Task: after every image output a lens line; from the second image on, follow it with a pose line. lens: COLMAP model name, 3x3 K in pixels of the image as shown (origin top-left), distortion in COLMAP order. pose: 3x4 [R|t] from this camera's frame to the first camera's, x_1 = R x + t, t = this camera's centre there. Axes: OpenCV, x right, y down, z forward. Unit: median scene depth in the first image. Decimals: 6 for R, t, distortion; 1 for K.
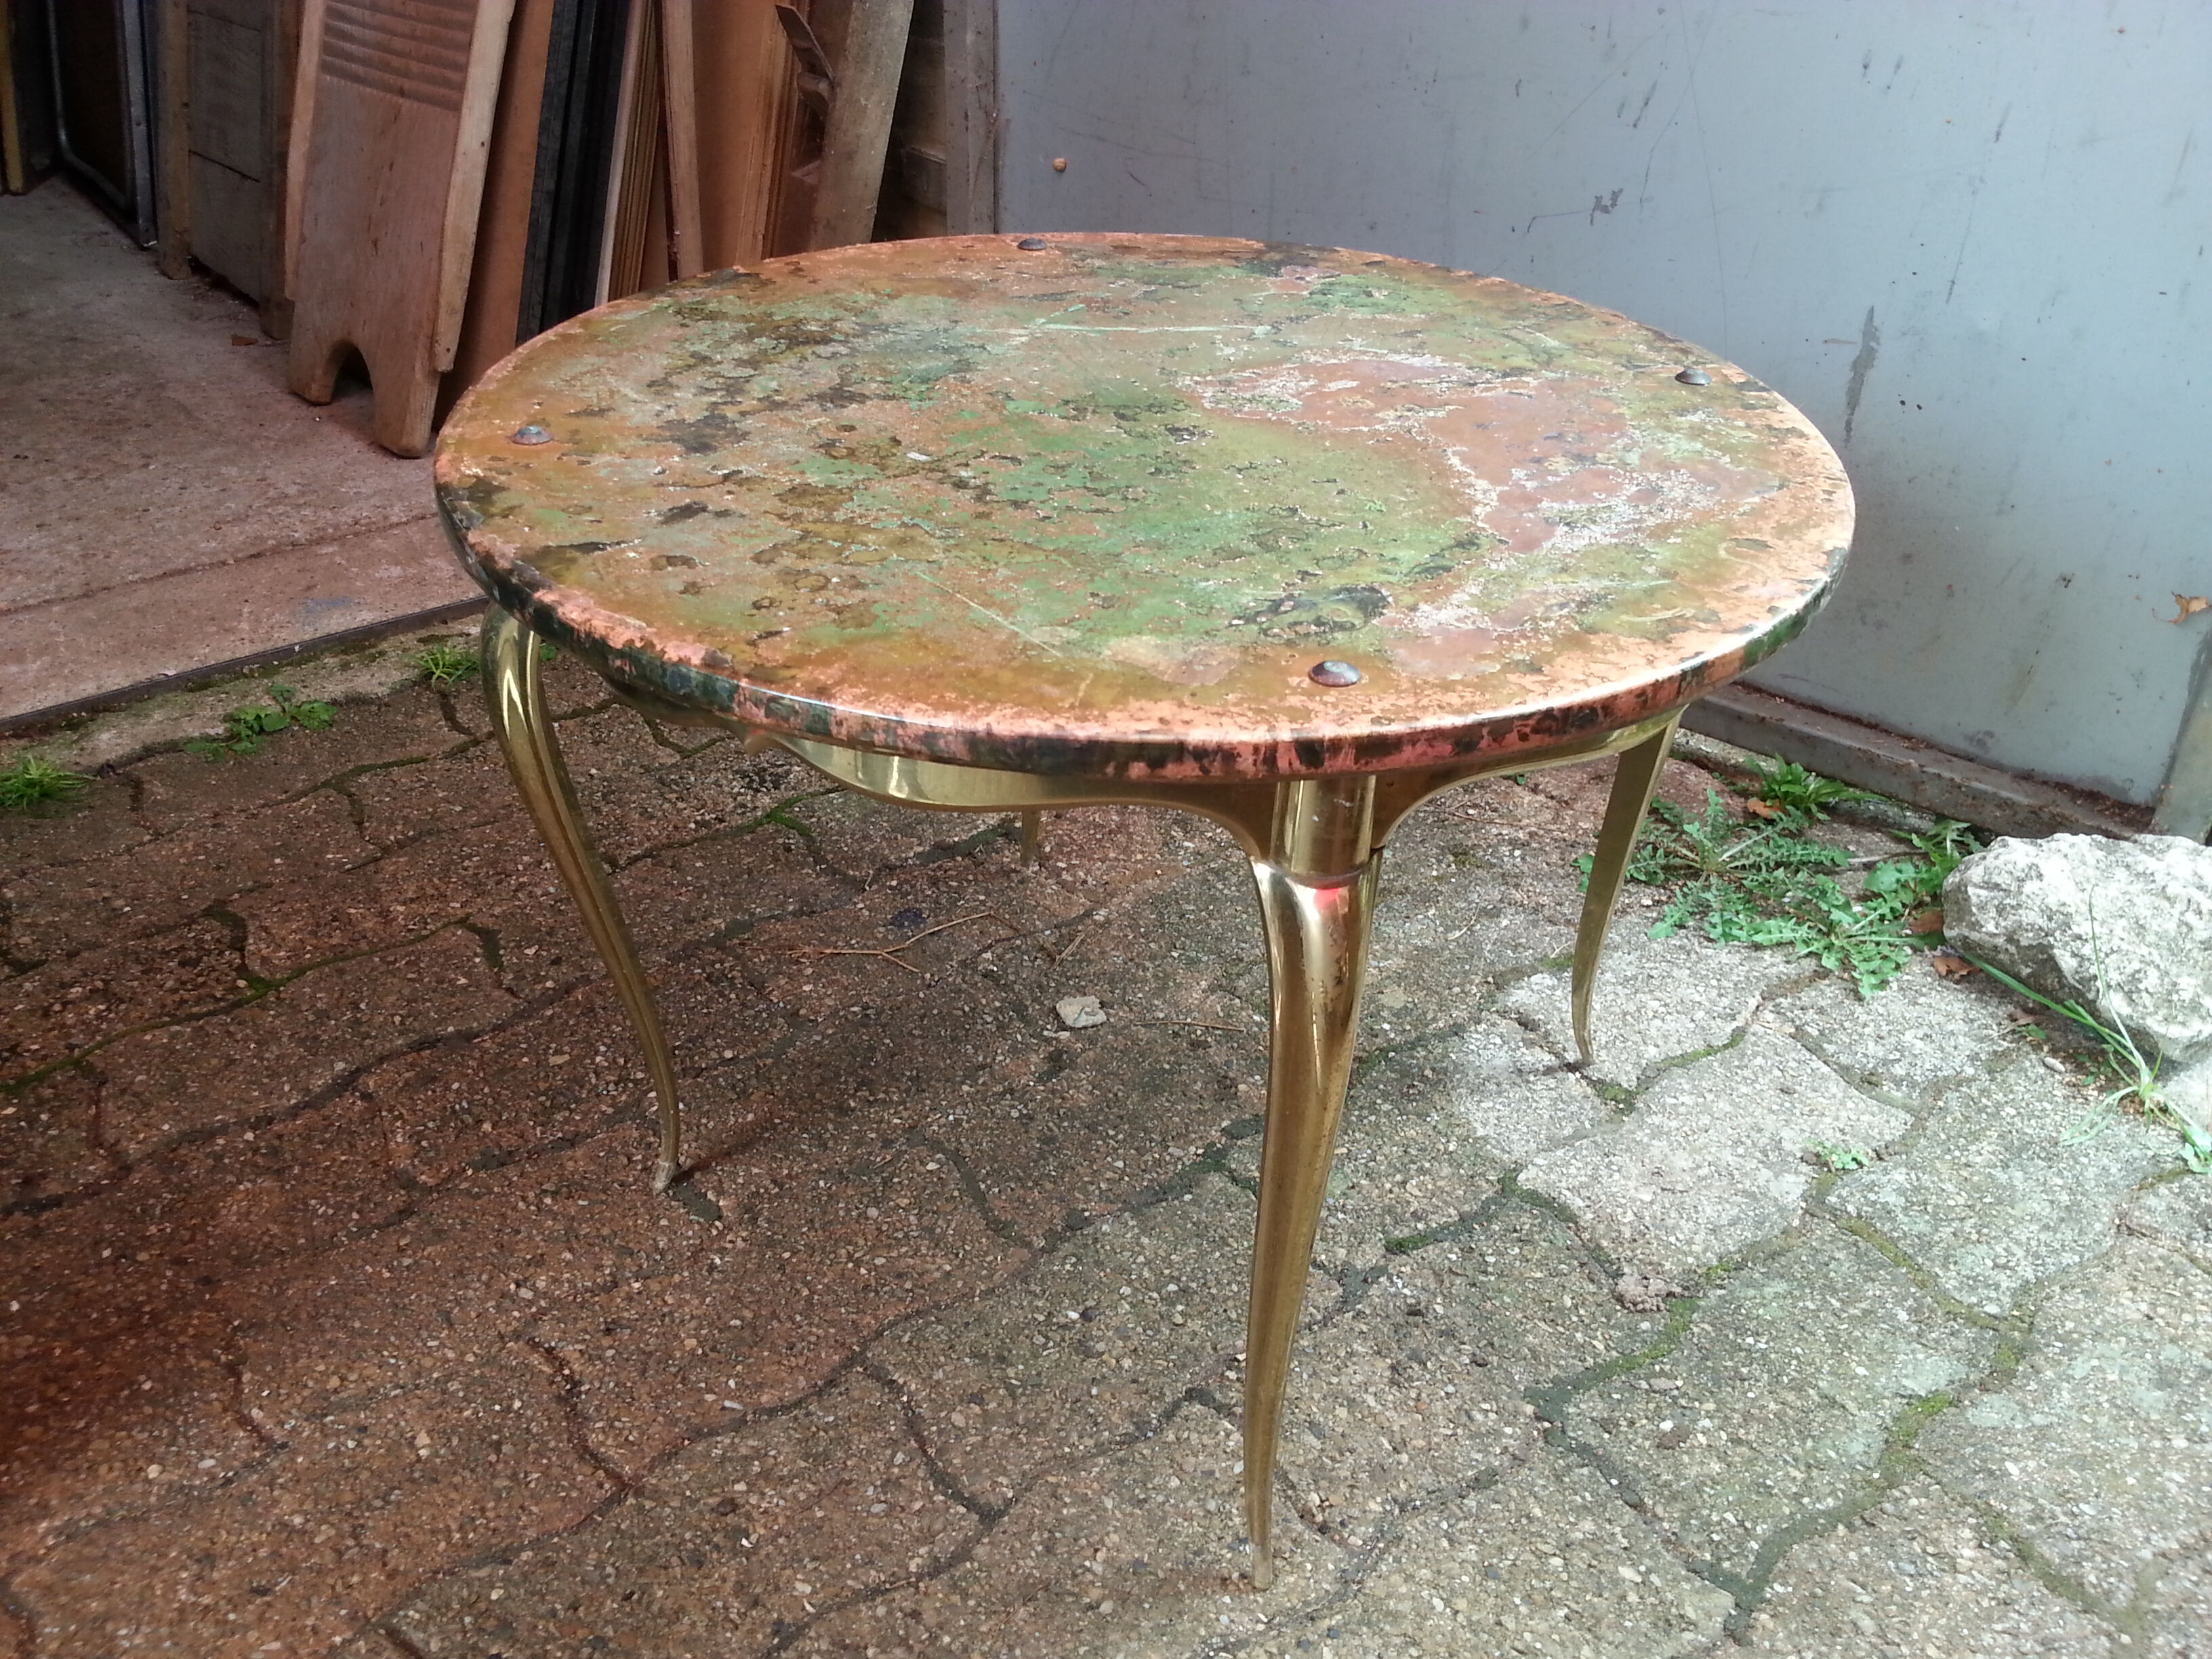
lens RADIAL K [[1835.8, 0, 1087.2], [0, 1835.8, 821.1], [0, 0, 1]] dist [0.023192, -0.087482]
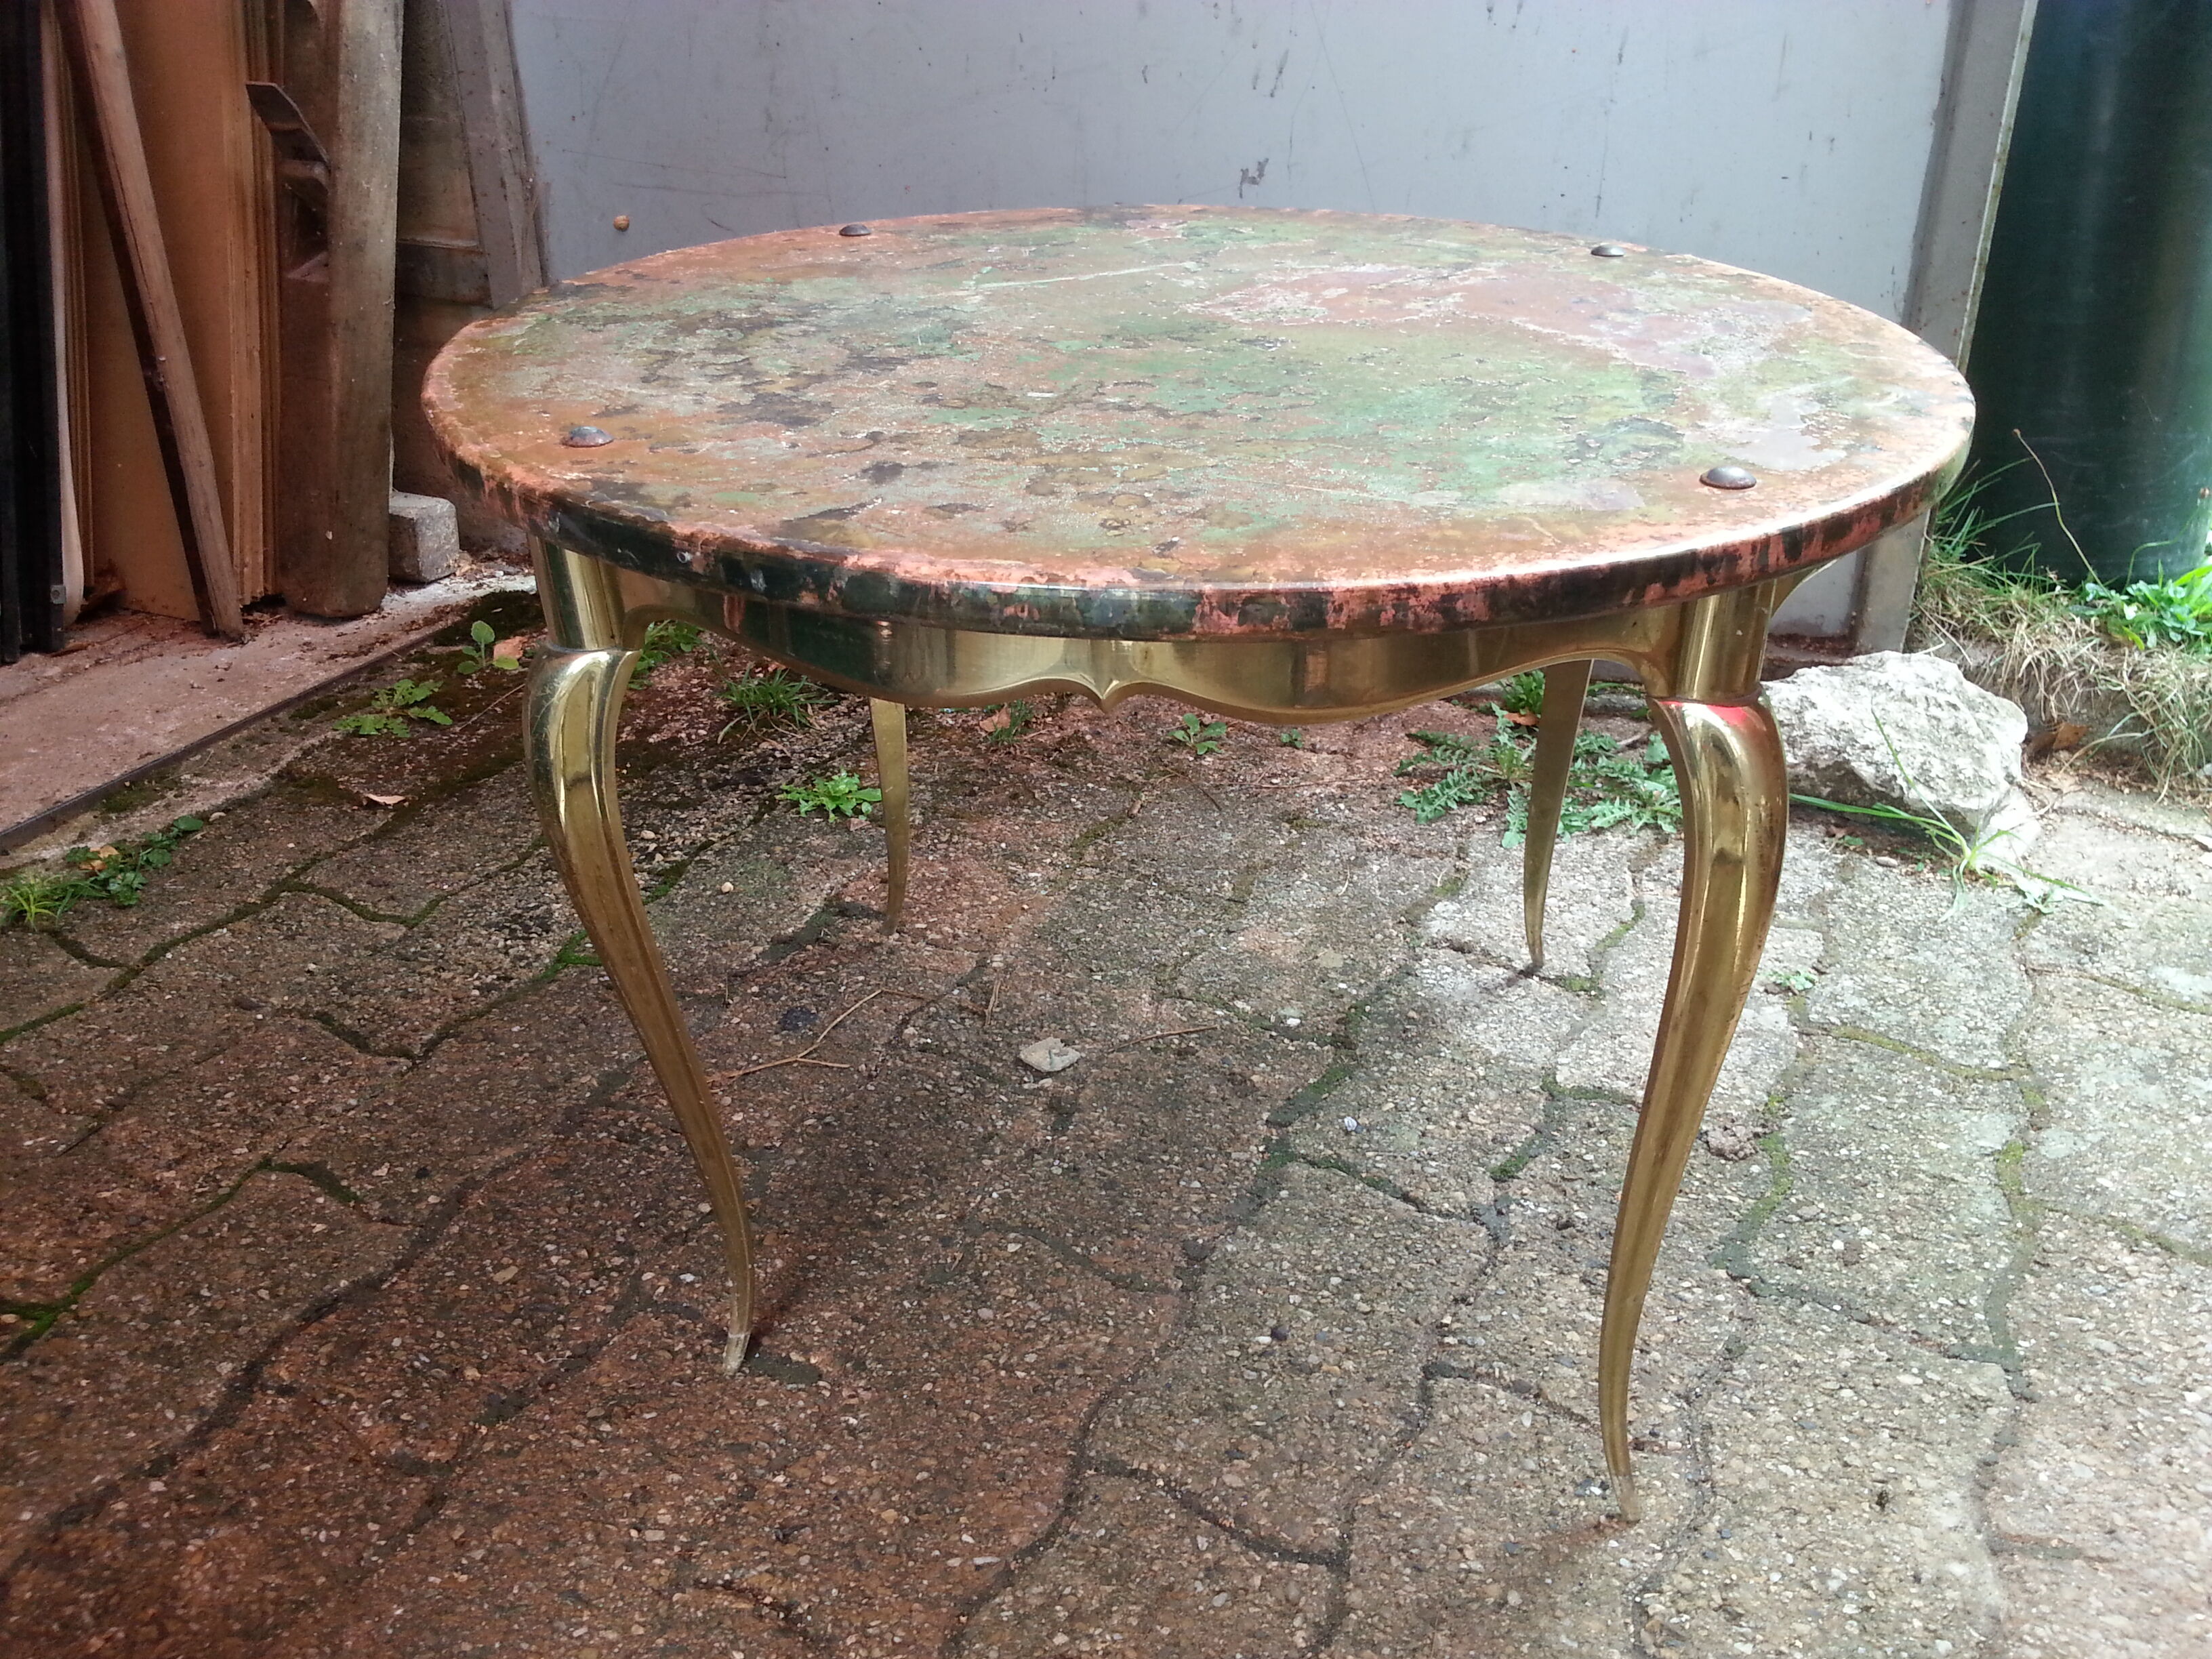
lens RADIAL K [[1851.7, 0, 1094.0], [0, 1851.7, 827.9], [0, 0, 1]] dist [0.022004, -0.094974]
pose [[0.904594, -0.221109, 0.364445, -0.364733], [0.244842, 0.969365, -0.019611, 0.022136], [-0.348944, 0.106972, 0.931018, 0.154125]]
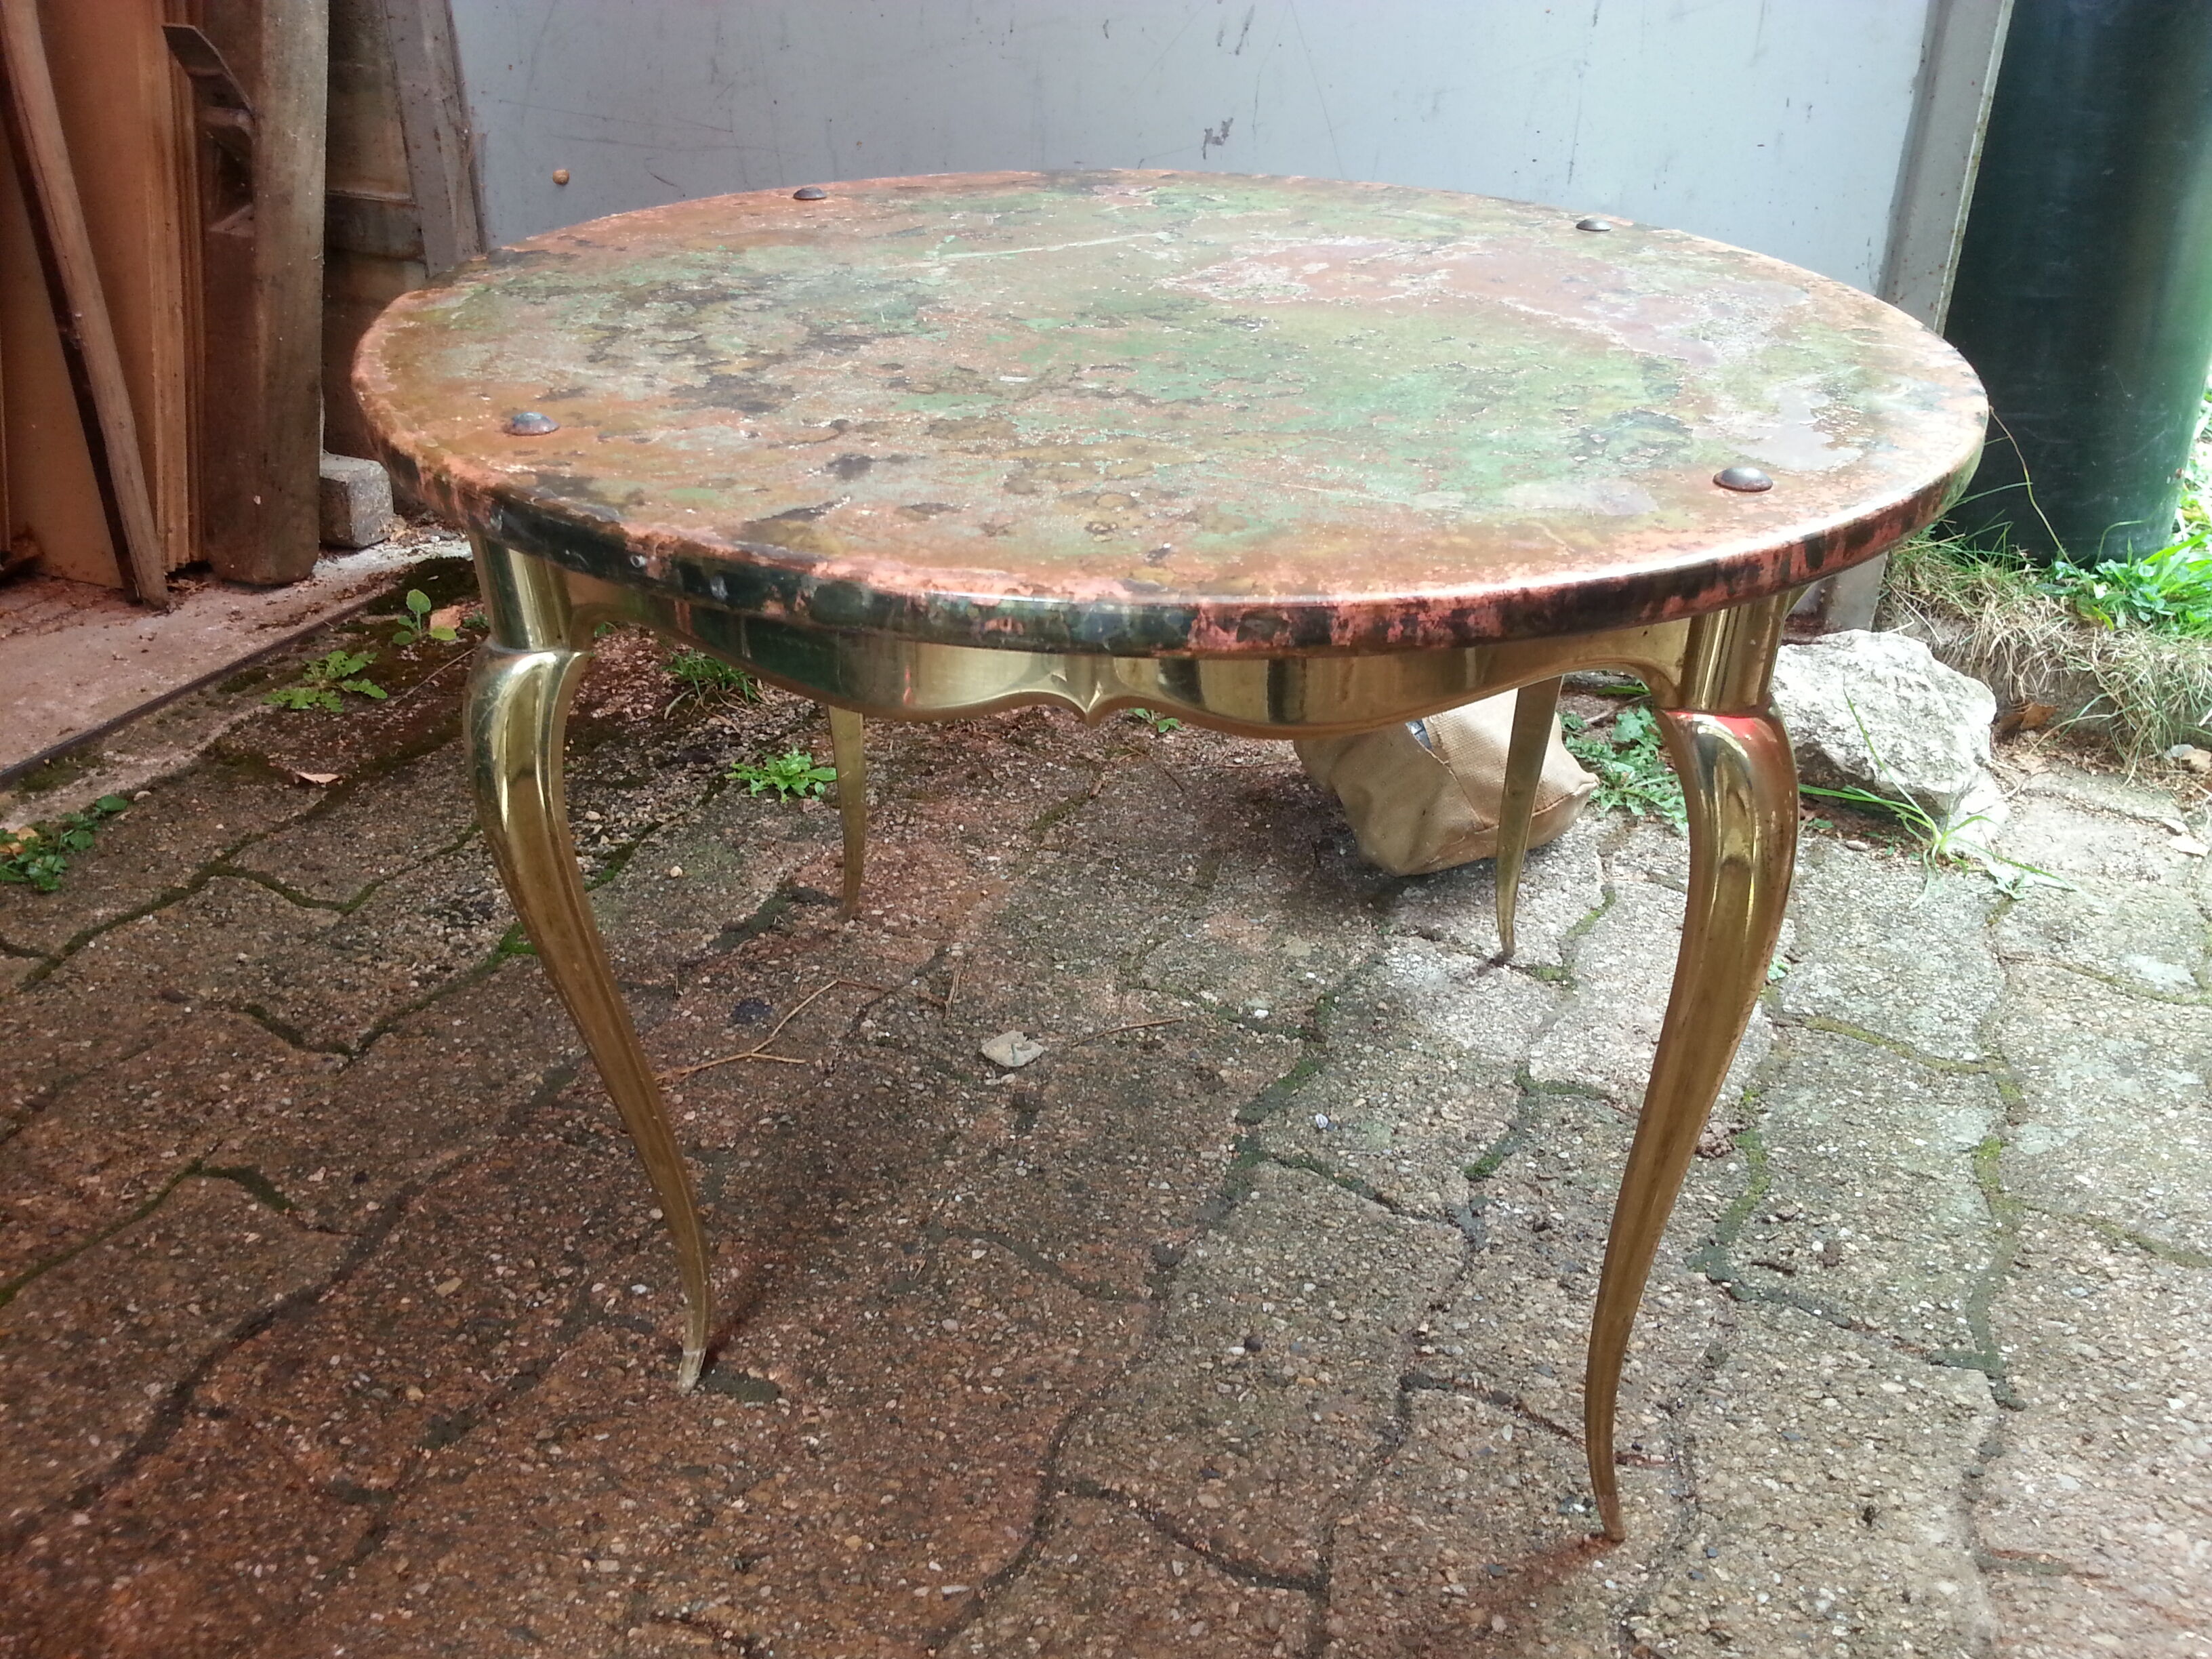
lens RADIAL K [[1849.0, 0, 1096.2], [0, 1849.0, 827.8], [0, 0, 1]] dist [0.023398, -0.096199]
pose [[0.892779, -0.229834, 0.387455, -0.358420], [0.244026, 0.969683, 0.012917, -0.002053], [-0.378677, 0.083017, 0.921798, 0.189336]]
